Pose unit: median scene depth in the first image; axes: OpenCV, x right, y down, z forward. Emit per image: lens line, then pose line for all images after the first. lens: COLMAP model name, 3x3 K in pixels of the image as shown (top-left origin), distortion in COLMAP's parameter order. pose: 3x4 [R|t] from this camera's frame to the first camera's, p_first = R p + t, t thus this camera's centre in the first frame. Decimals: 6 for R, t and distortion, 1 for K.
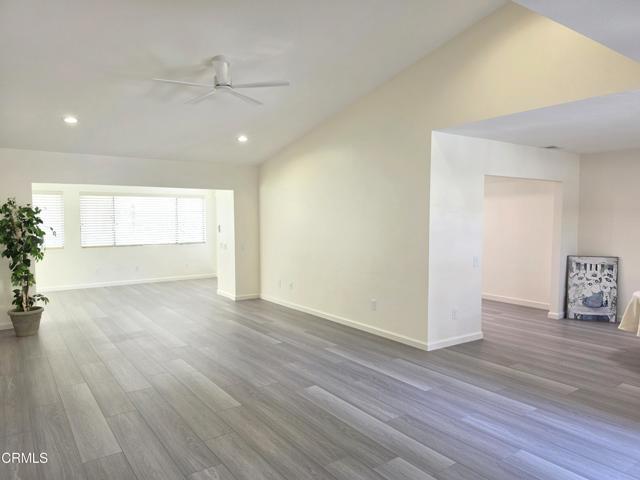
lens RADIAL K [[442.8, 0, 322.5], [0, 442.8, 247.3], [0, 0, 1]] dist [-0.011092, -0.002729]
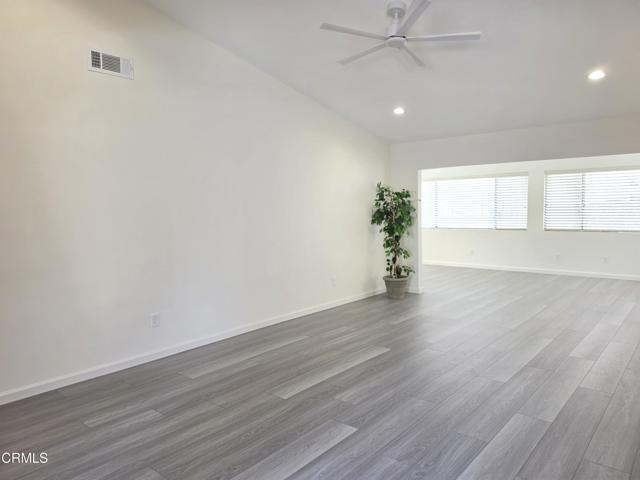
lens RADIAL K [[442.8, 0, 322.5], [0, 442.8, 247.3], [0, 0, 1]] dist [-0.011092, -0.002729]
pose [[0.233628, 0.088724, -0.968270, 0.445195], [-0.047167, 0.995690, 0.079856, -0.026781], [0.971181, 0.027014, 0.236806, 0.529133]]
